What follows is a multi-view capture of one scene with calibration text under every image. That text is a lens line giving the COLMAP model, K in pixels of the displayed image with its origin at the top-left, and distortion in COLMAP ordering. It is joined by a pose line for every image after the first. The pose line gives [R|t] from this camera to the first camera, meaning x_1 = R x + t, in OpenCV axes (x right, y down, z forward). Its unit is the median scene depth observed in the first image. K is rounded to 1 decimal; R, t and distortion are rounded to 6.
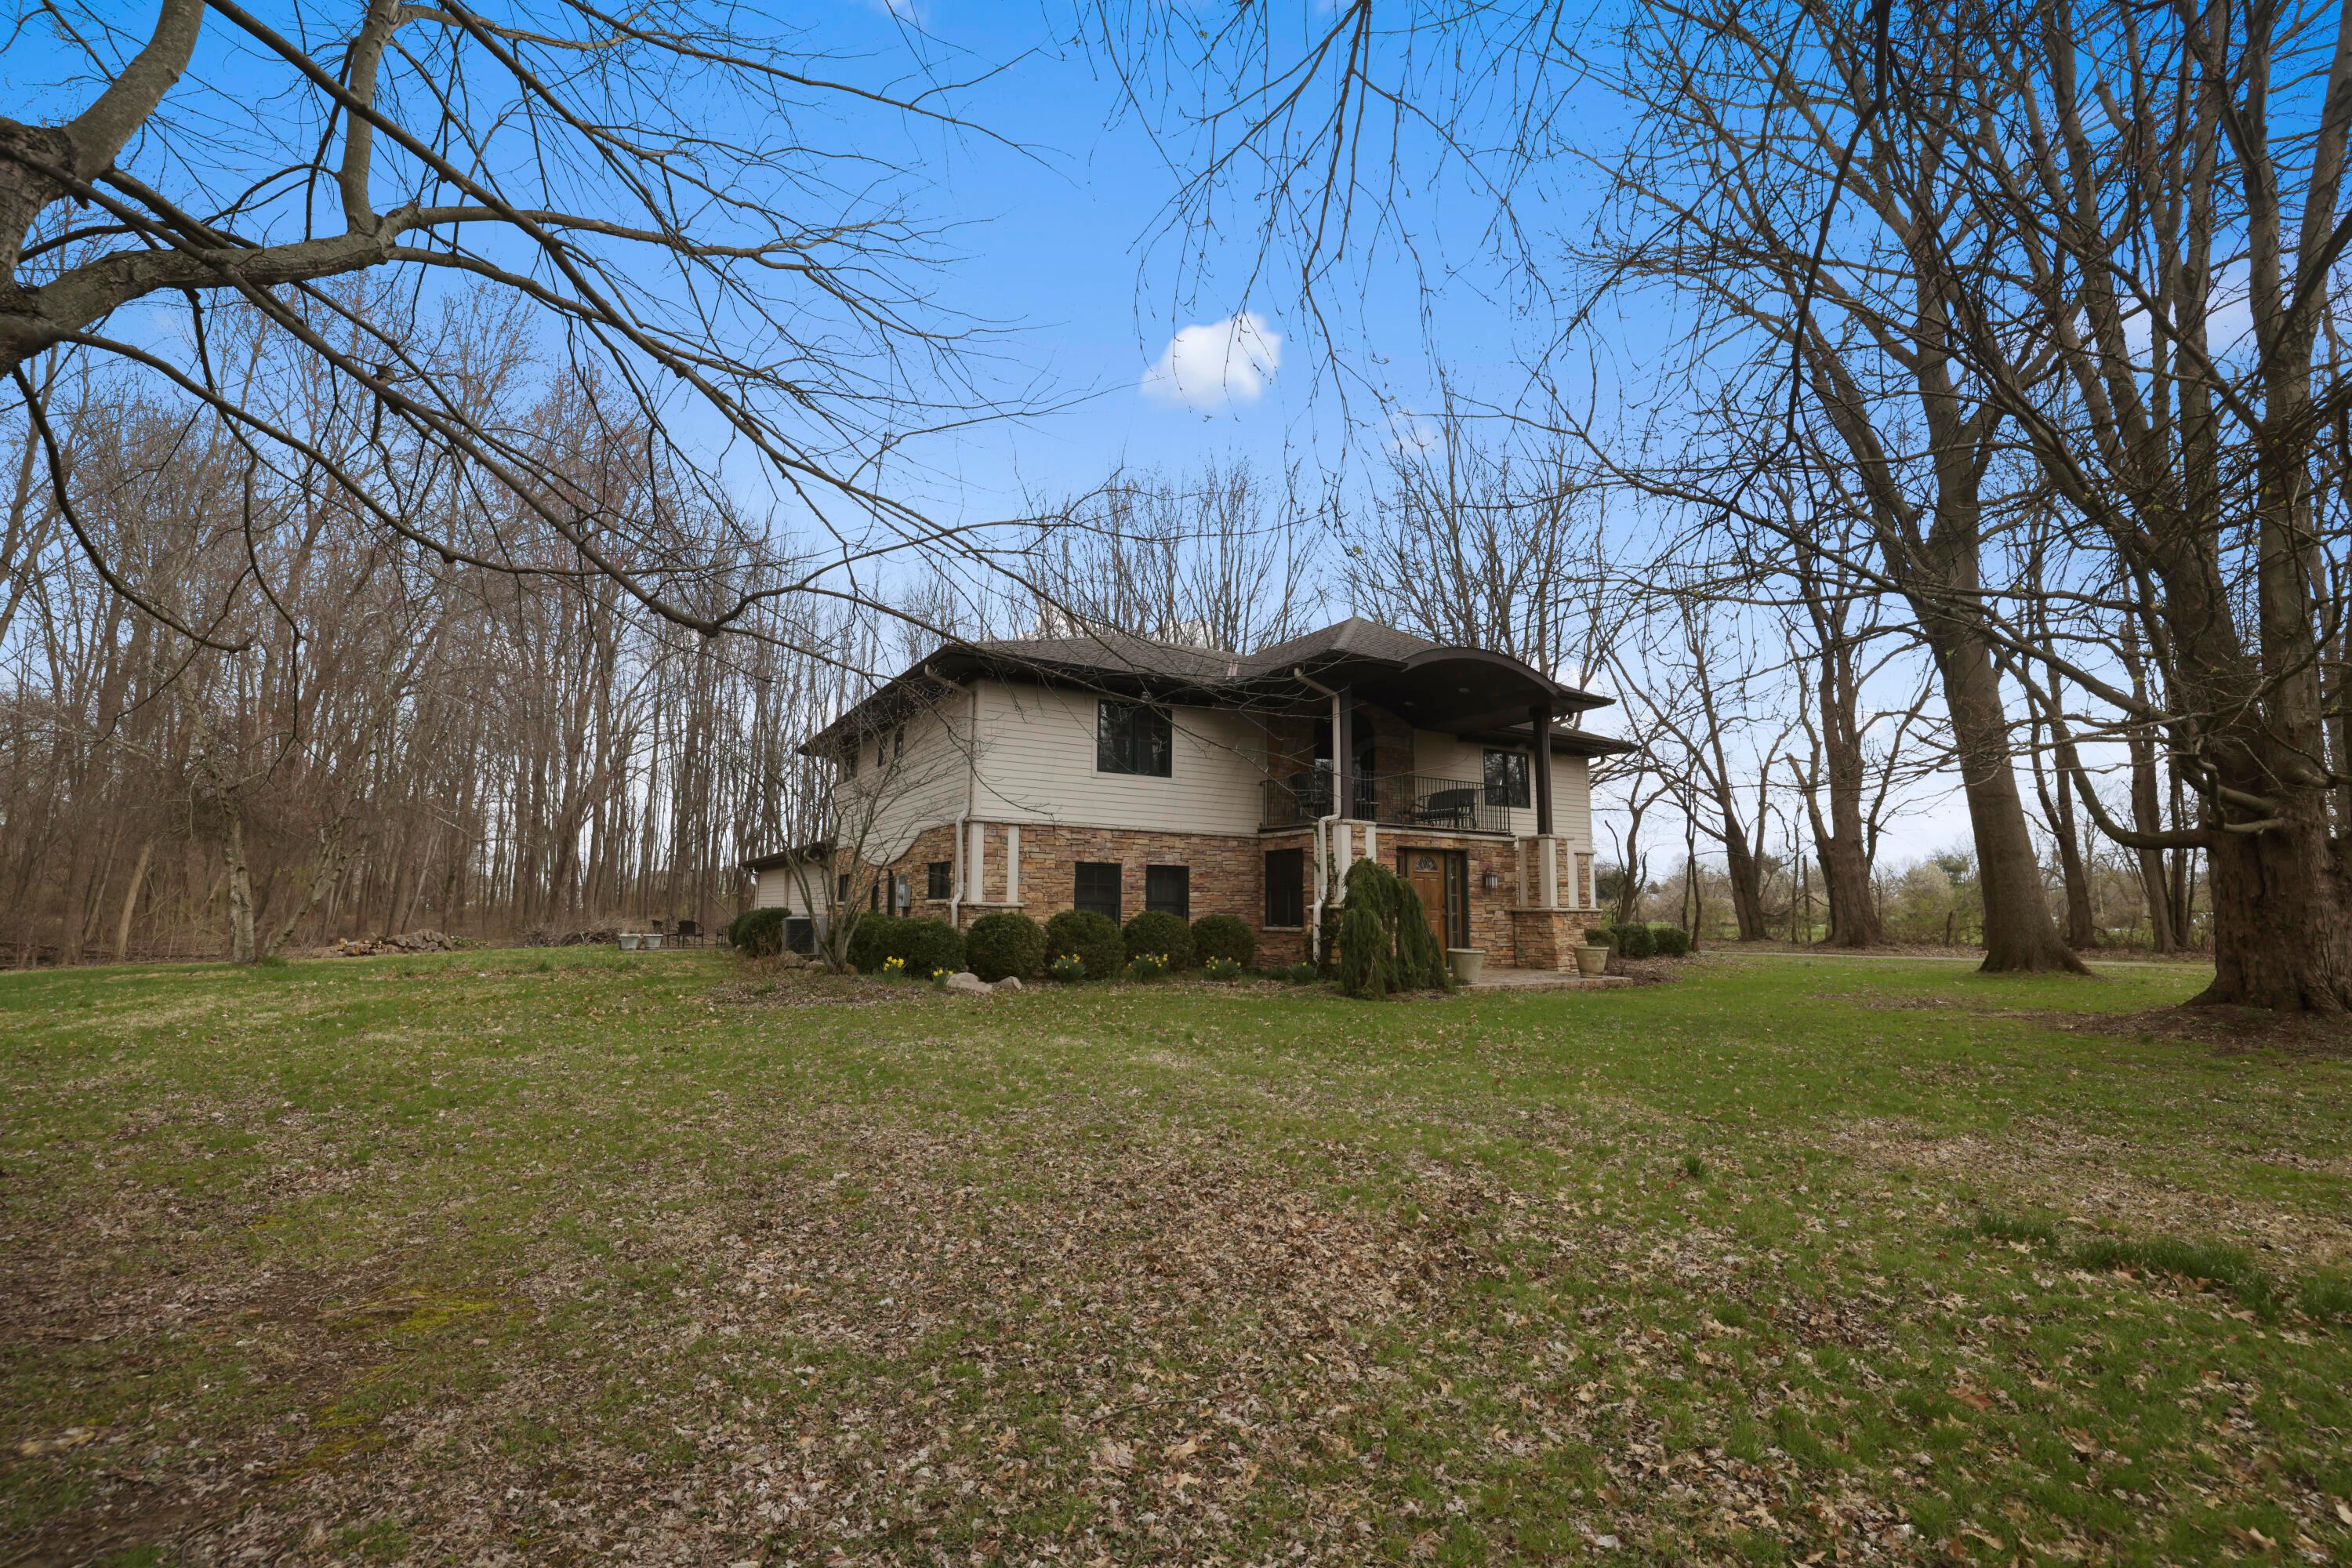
lens RADIAL K [[1008.9, 0, 1175.5], [0, 1008.9, 851.8], [0, 0, 1]] dist [0.000116, 0.000000]
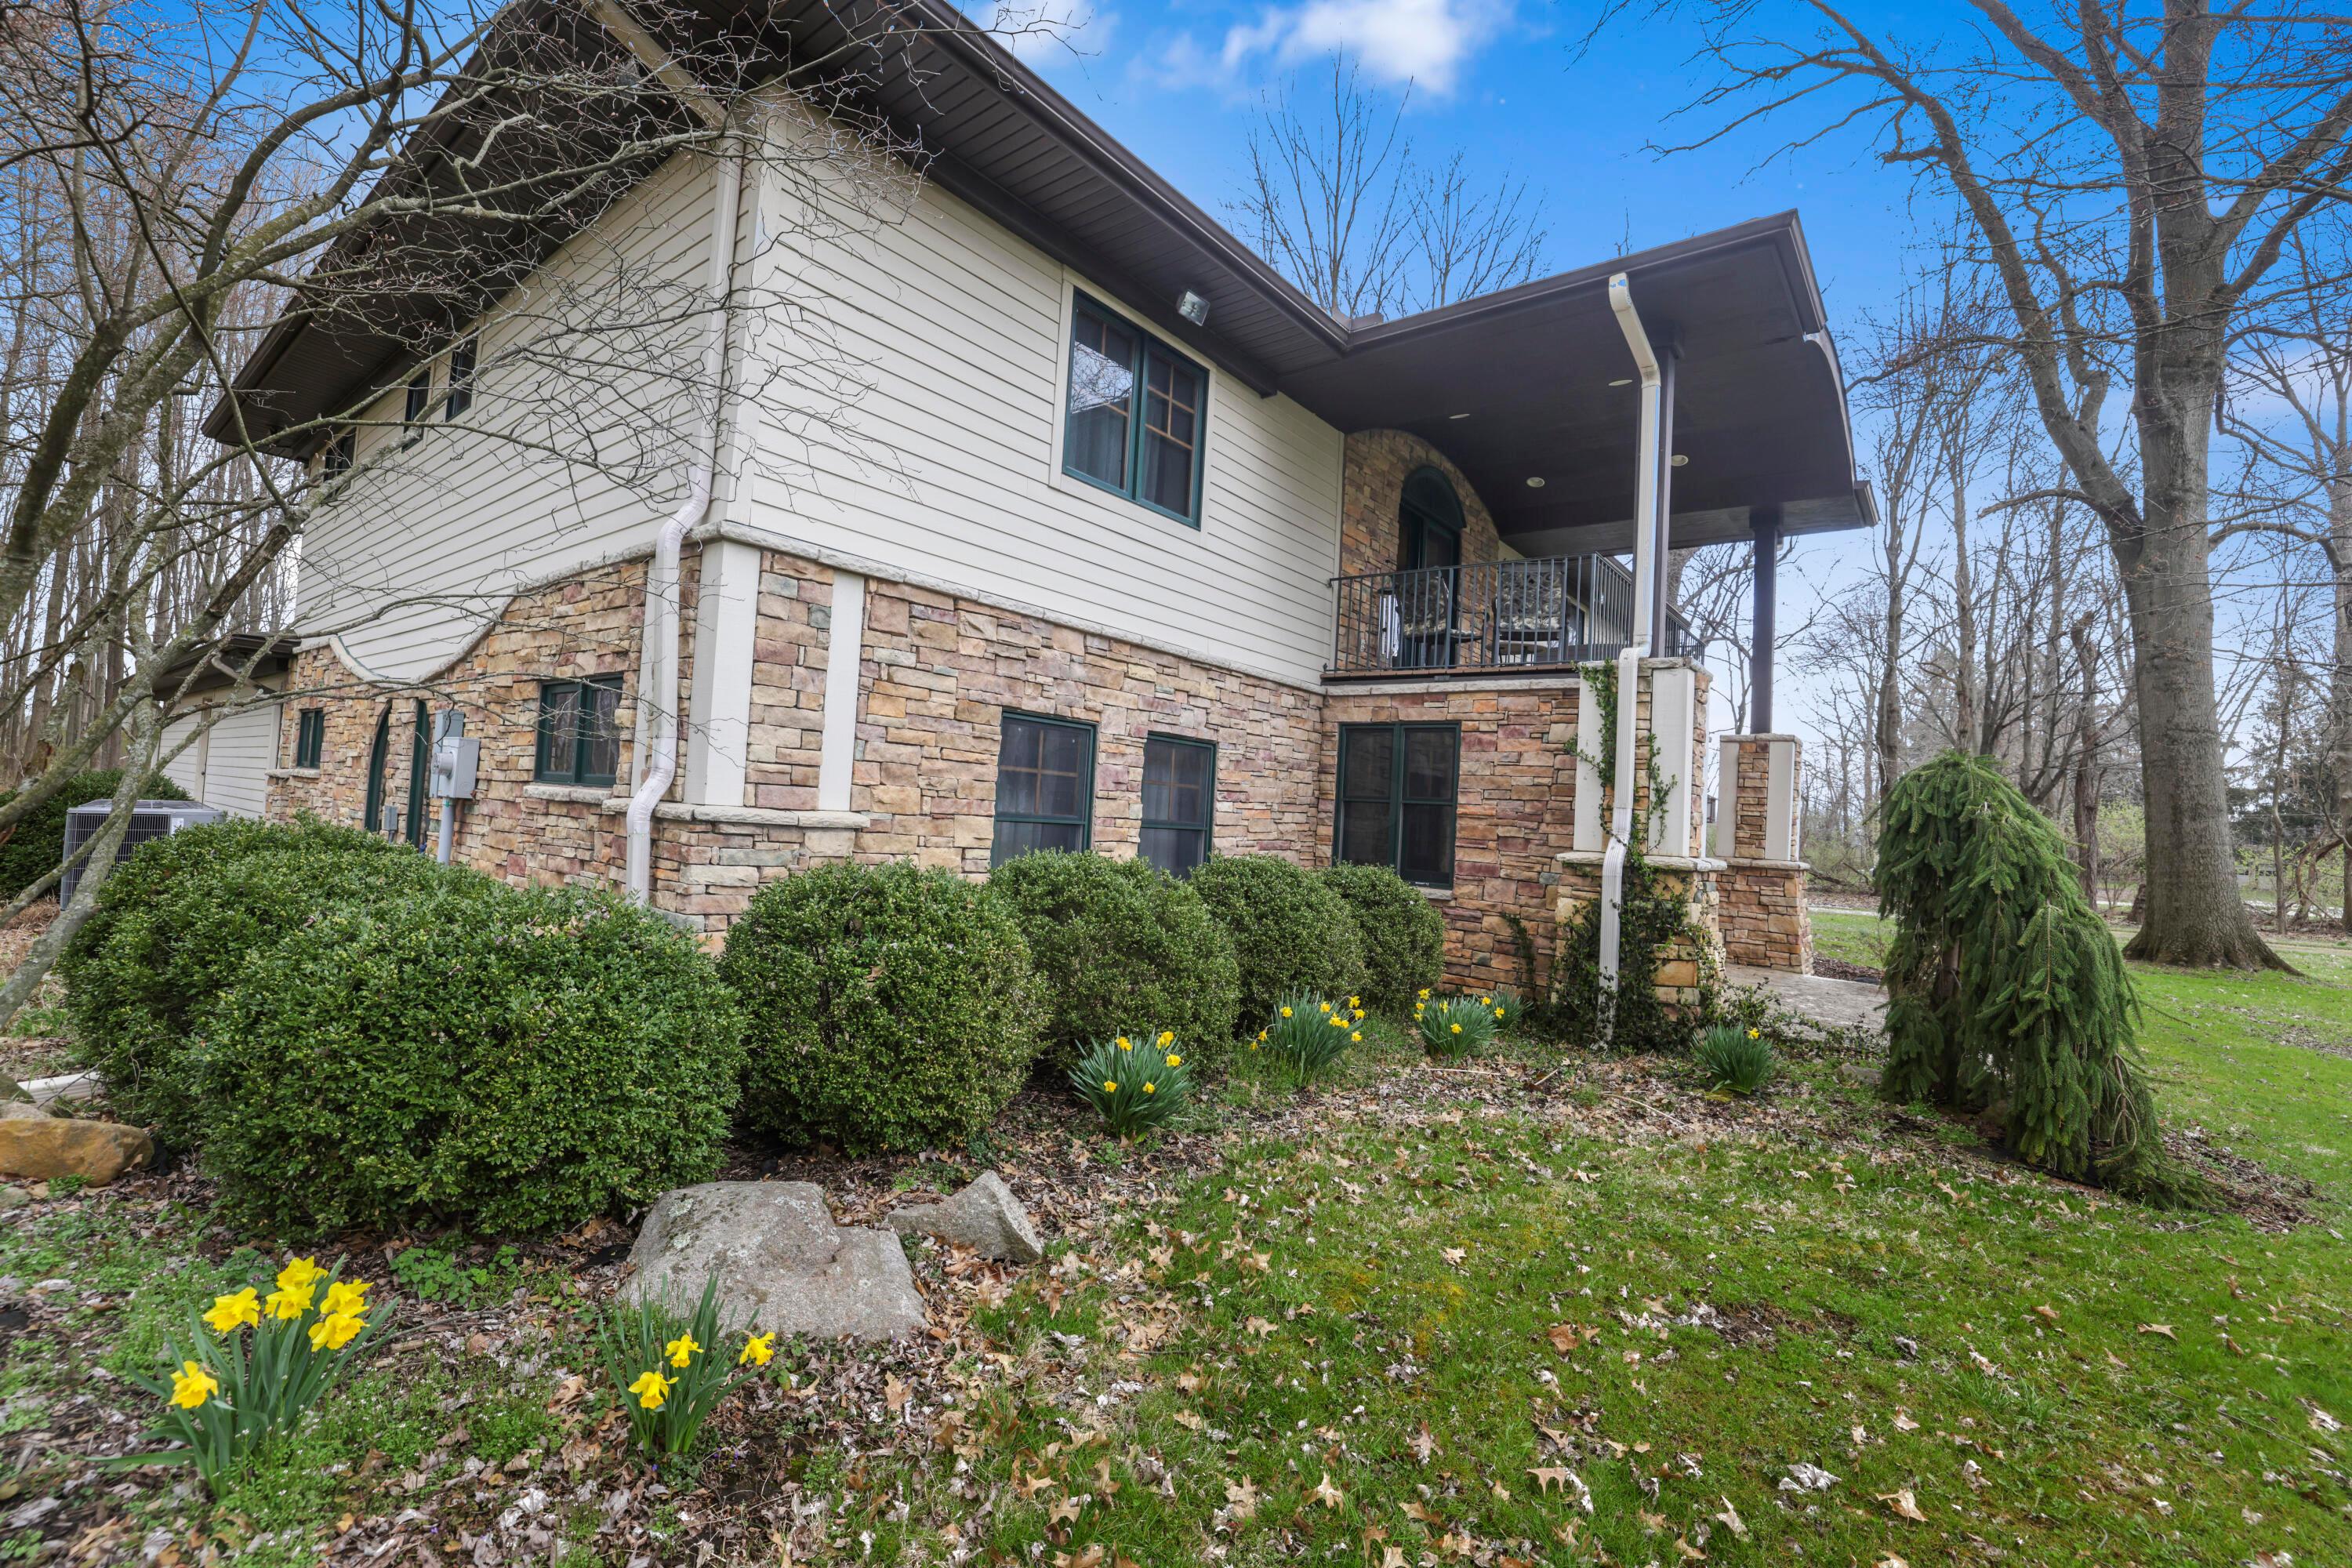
lens RADIAL K [[1005.0, 0, 1169.3], [0, 1005.0, 796.4], [0, 0, 1]] dist [-0.046873, 0.014442]
pose [[0.939112, 0.054096, 0.339326, -0.158137], [-0.072089, 0.996570, 0.040637, 0.022609], [-0.335964, -0.062625, 0.939791, 0.619157]]
